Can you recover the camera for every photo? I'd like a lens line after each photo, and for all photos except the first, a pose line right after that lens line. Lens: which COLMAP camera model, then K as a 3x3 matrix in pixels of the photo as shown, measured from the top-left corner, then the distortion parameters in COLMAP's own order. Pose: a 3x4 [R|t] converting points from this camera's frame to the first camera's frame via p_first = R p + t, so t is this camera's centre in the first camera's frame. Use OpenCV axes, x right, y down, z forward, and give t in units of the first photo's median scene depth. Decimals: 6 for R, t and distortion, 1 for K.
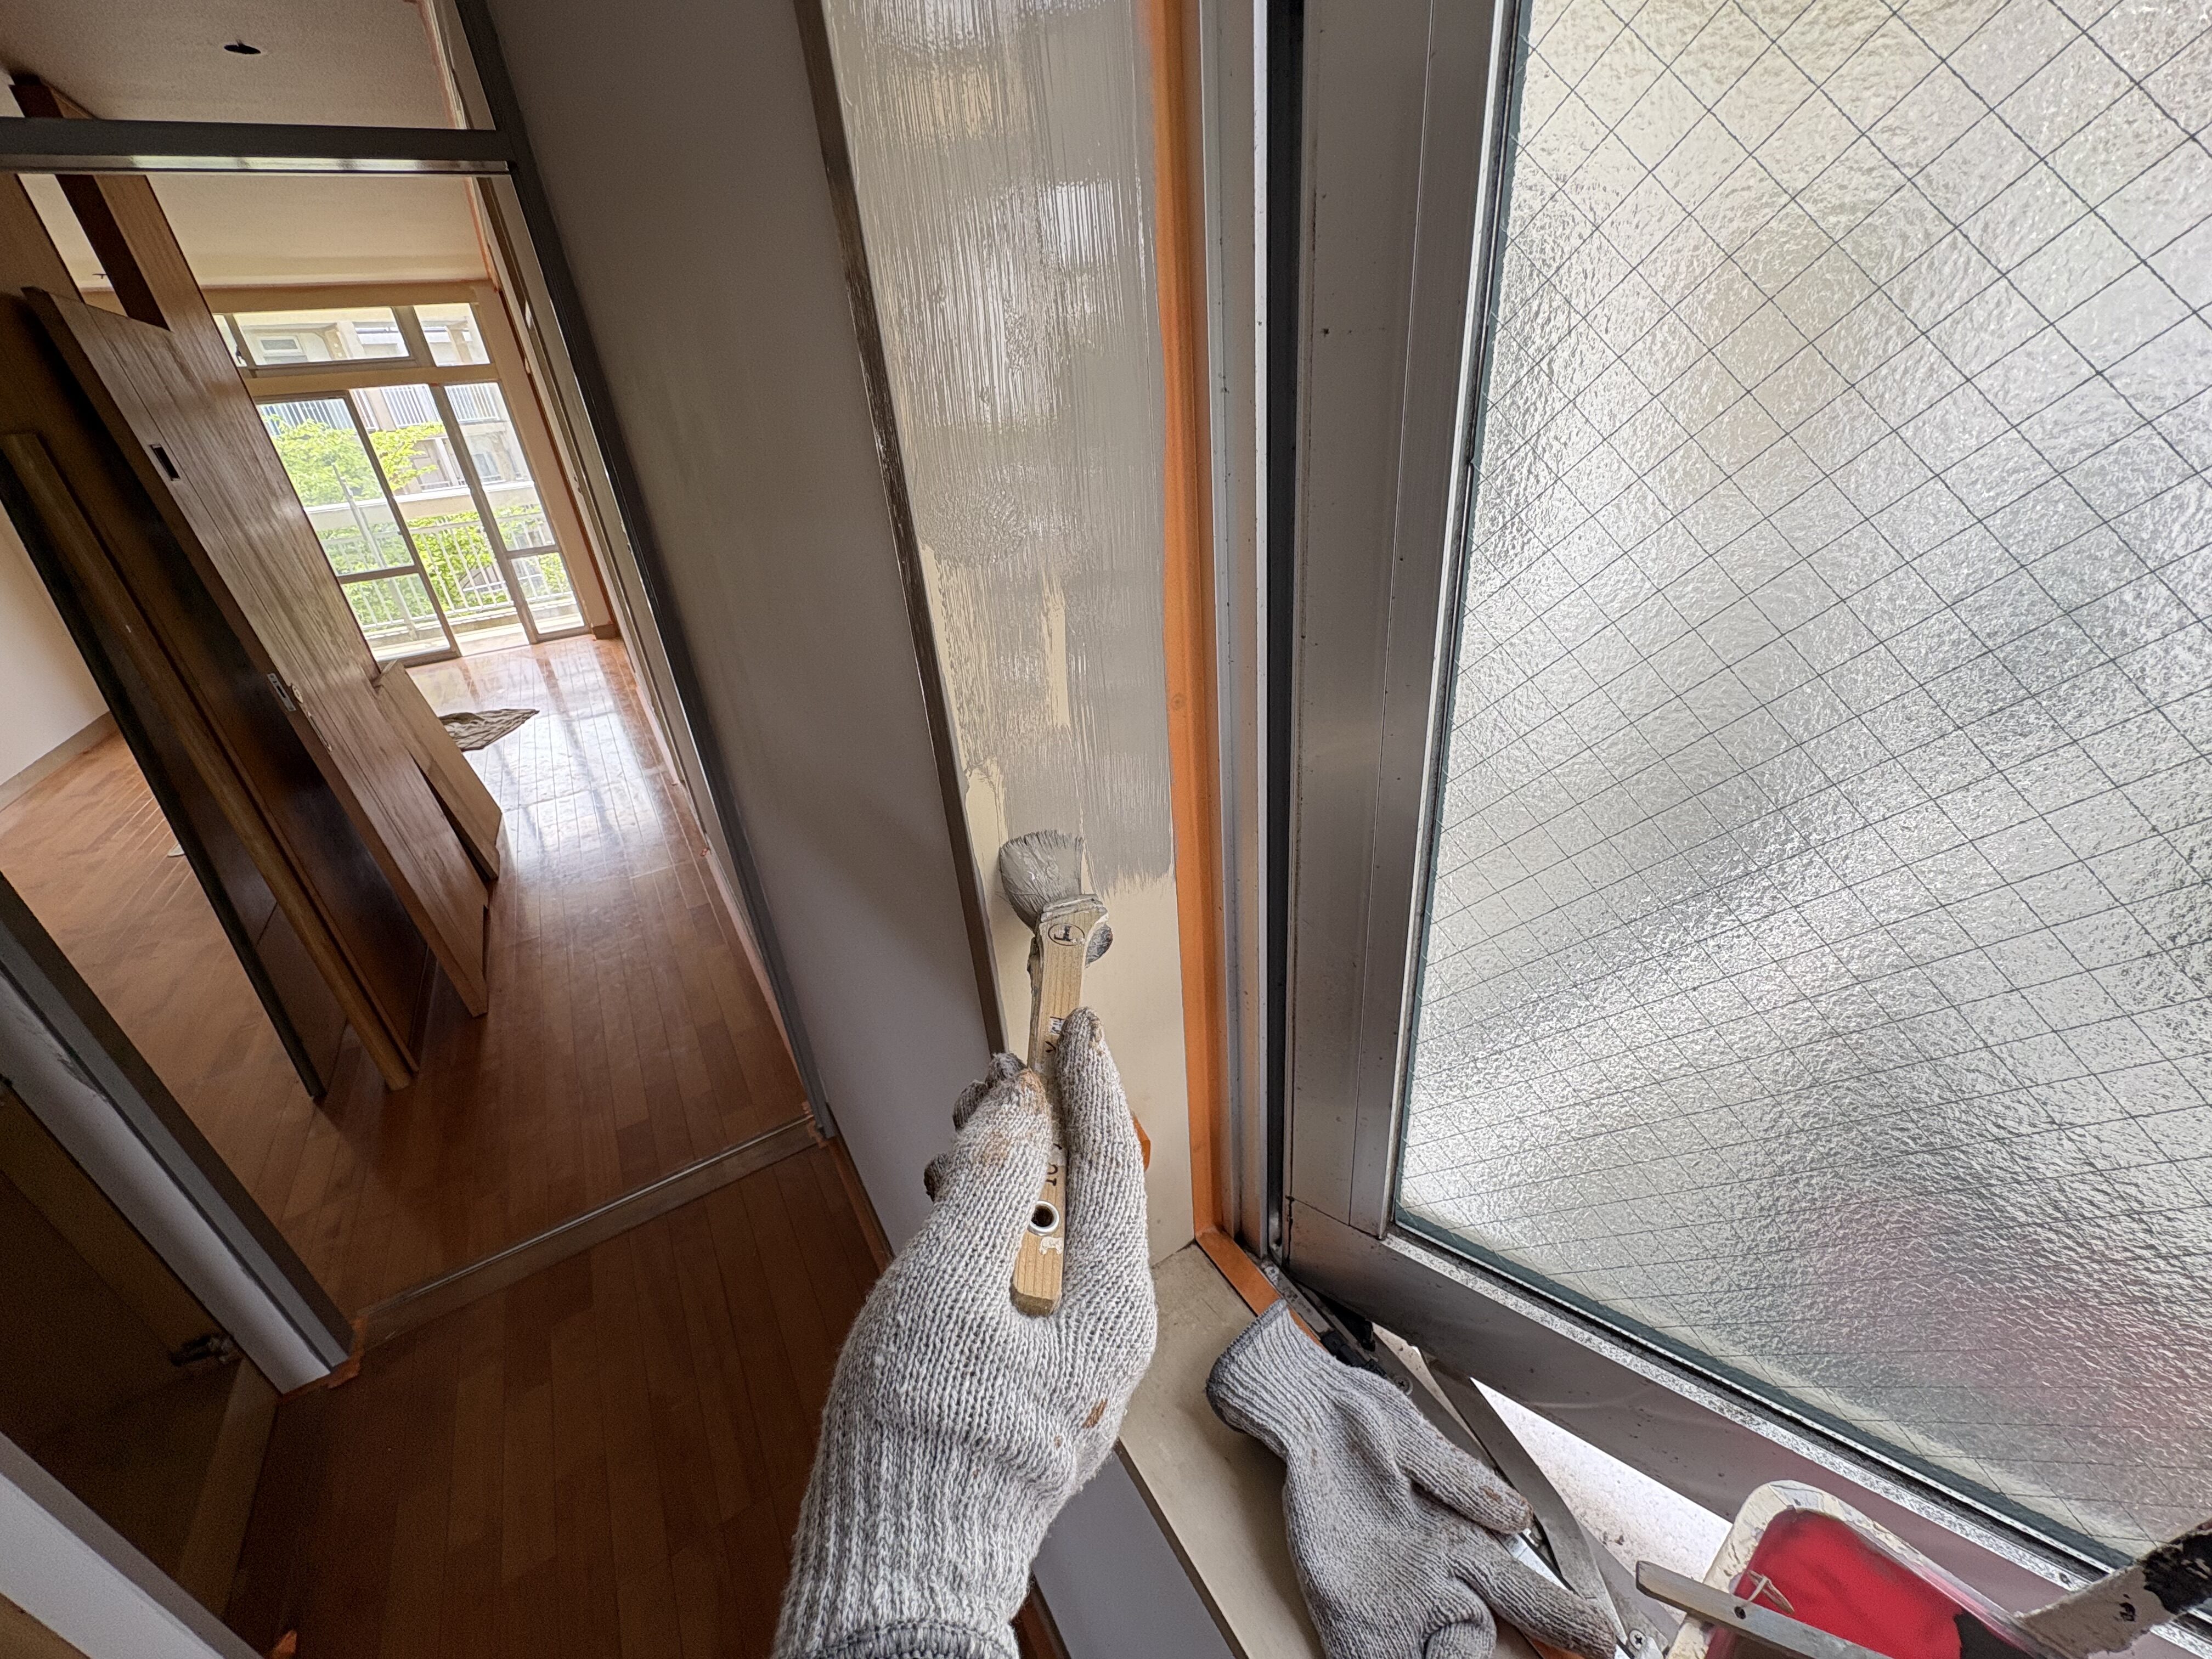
lens RADIAL K [[878.1, 0, 1095.0], [0, 878.1, 834.7], [0, 0, 1]] dist [-0.000413, 0.000190]
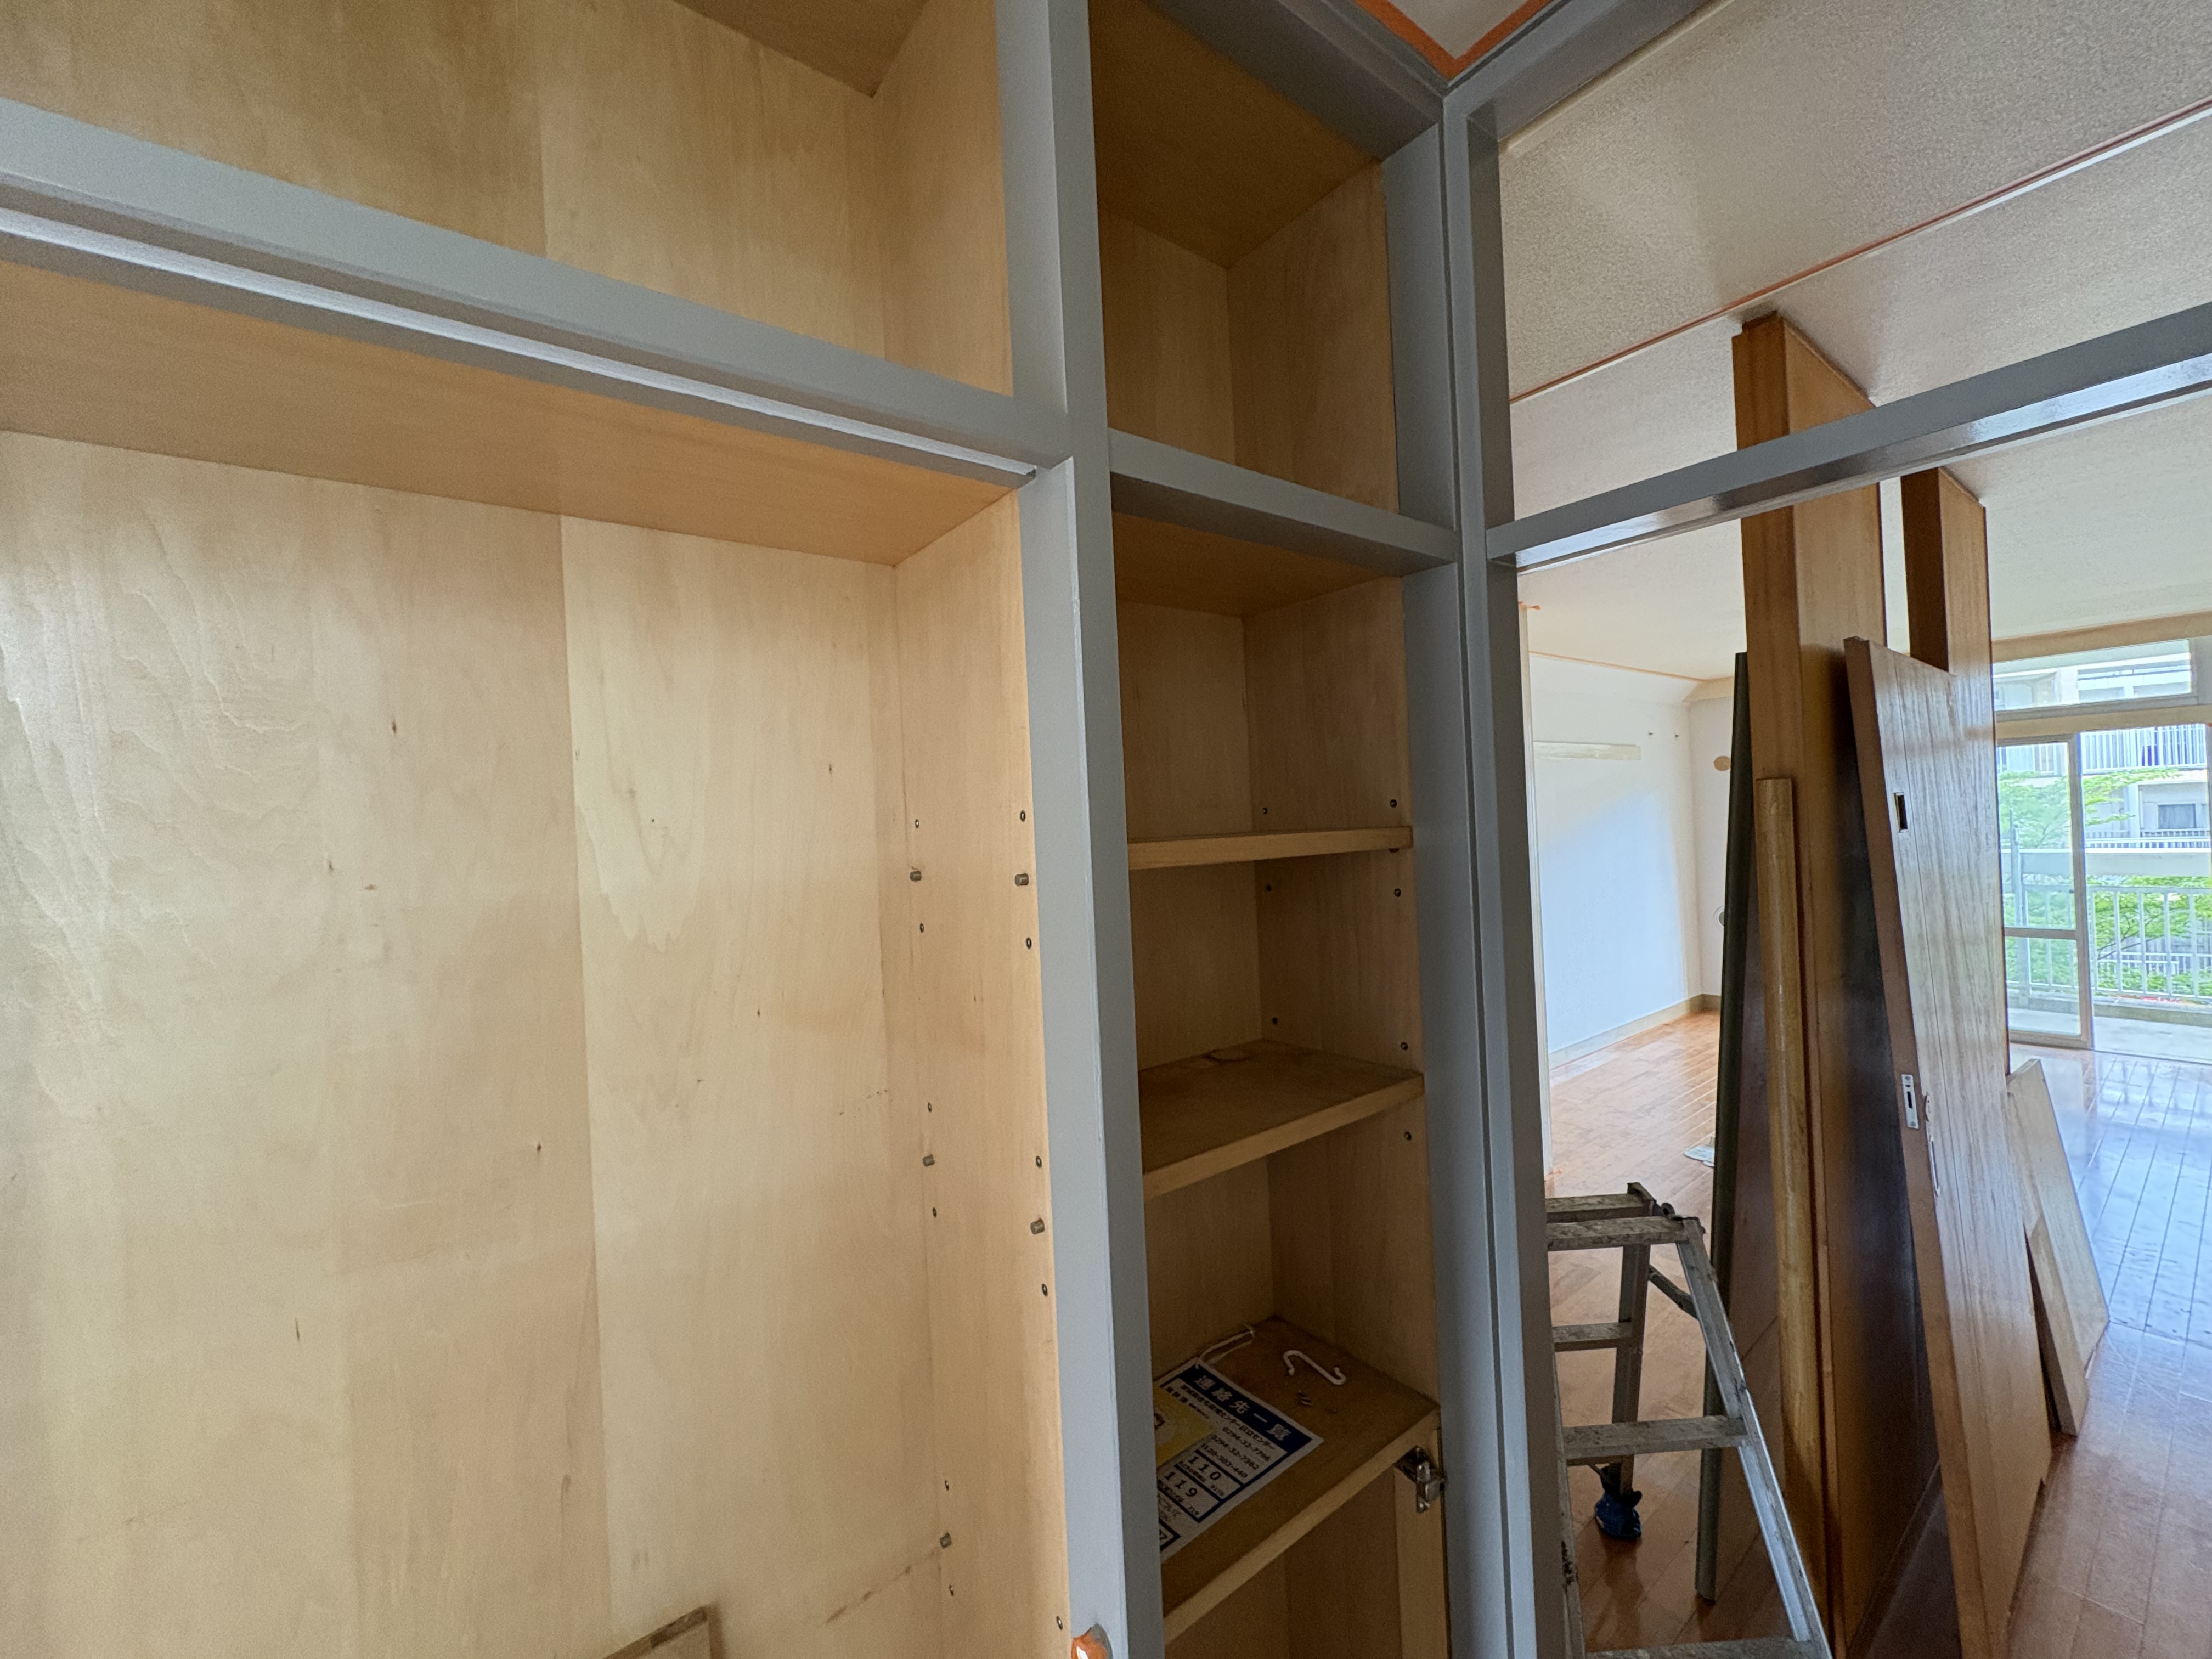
lens RADIAL K [[878.1, 0, 1106.1], [0, 878.1, 833.9], [0, 0, 1]] dist [-0.000413, 0.000190]
pose [[0.109635, 0.081804, -0.990600, -0.136689], [-0.427590, 0.903561, 0.027293, -0.045426], [0.897300, 0.420579, 0.134040, 0.094077]]
